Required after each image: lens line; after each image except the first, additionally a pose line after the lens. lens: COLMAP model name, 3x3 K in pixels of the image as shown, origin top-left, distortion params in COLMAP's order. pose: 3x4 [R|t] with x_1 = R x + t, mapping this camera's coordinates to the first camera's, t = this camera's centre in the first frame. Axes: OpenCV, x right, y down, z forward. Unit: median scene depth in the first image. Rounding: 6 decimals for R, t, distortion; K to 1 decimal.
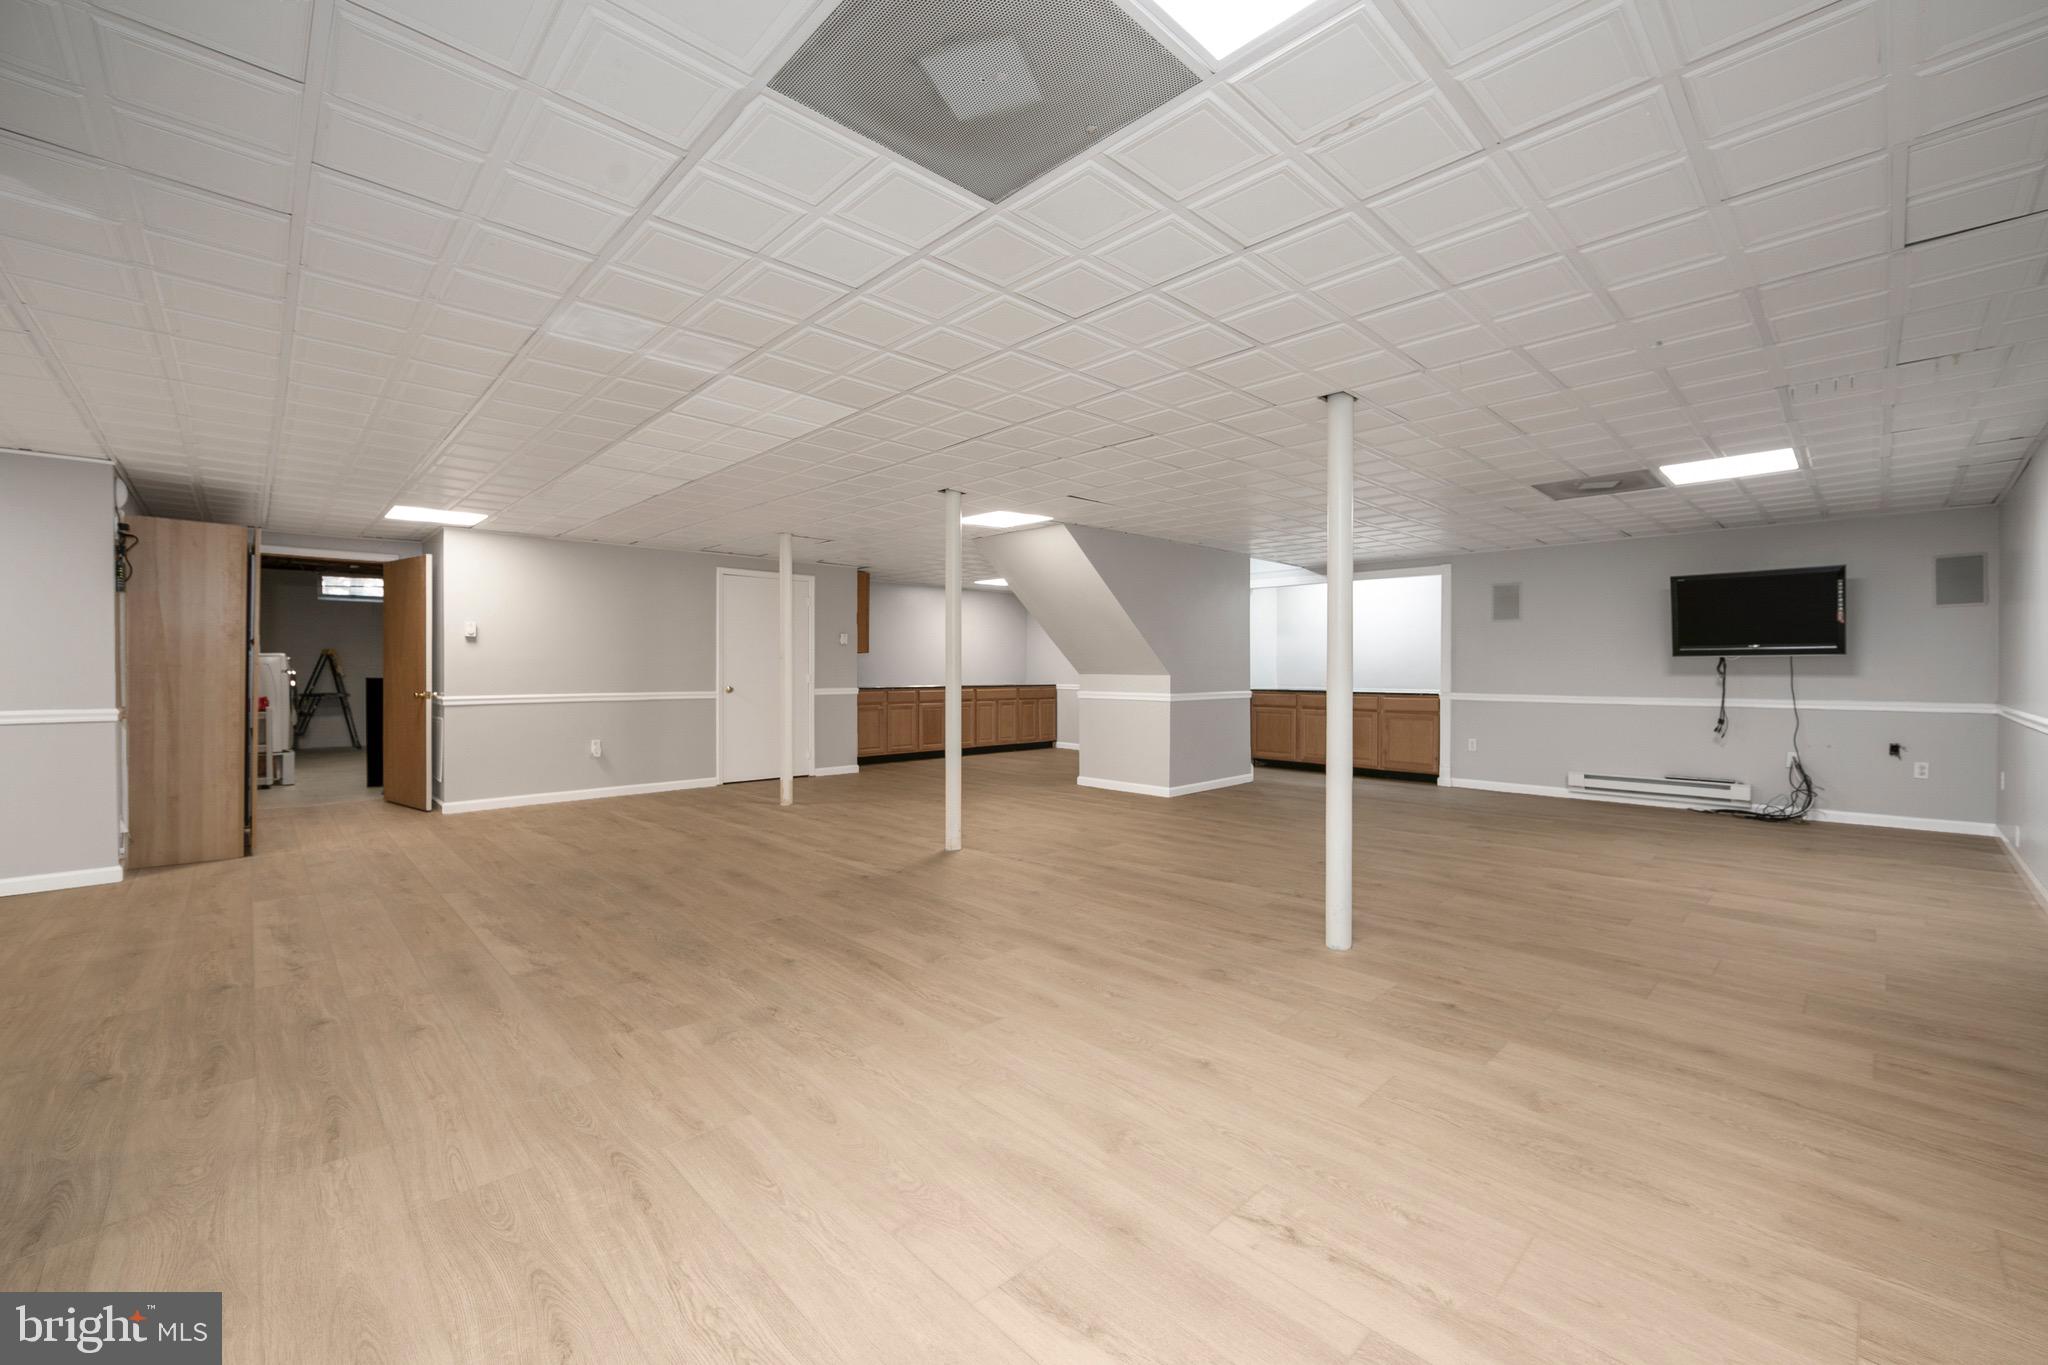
lens RADIAL K [[823.4, 0, 1032.7], [0, 823.4, 673.1], [0, 0, 1]] dist [-0.009734, -0.000255]
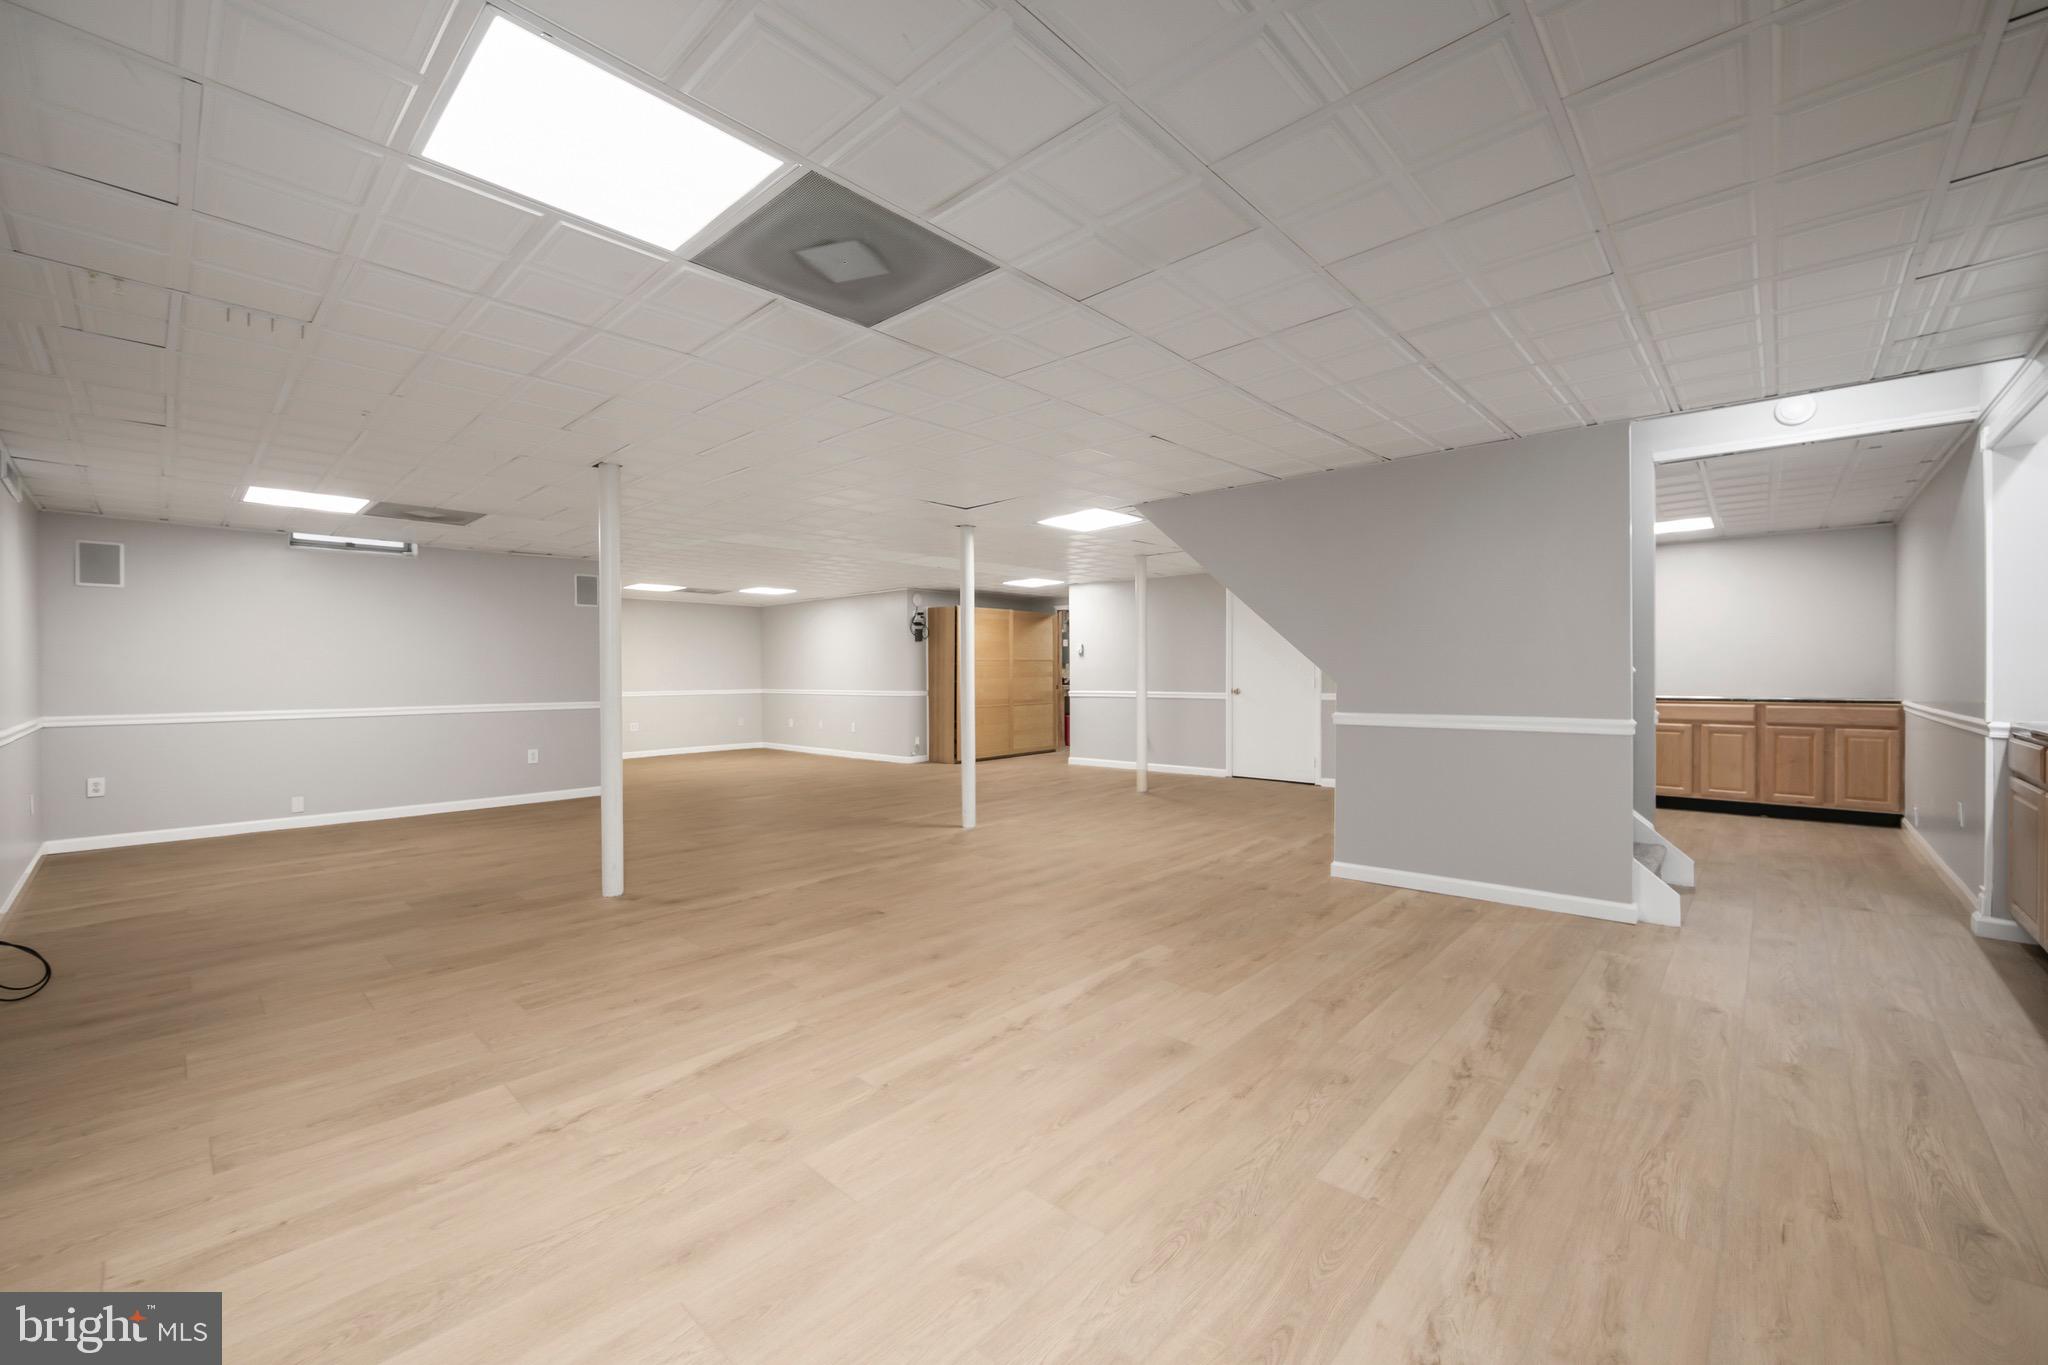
lens RADIAL K [[811.9, 0, 1036.6], [0, 811.9, 681.6], [0, 0, 1]] dist [-0.010451, 0.000112]
pose [[0.076455, 0.011310, -0.997009, 0.834490], [0.001437, 0.999933, 0.011453, -0.007388], [0.997072, -0.002308, 0.076433, 0.780229]]
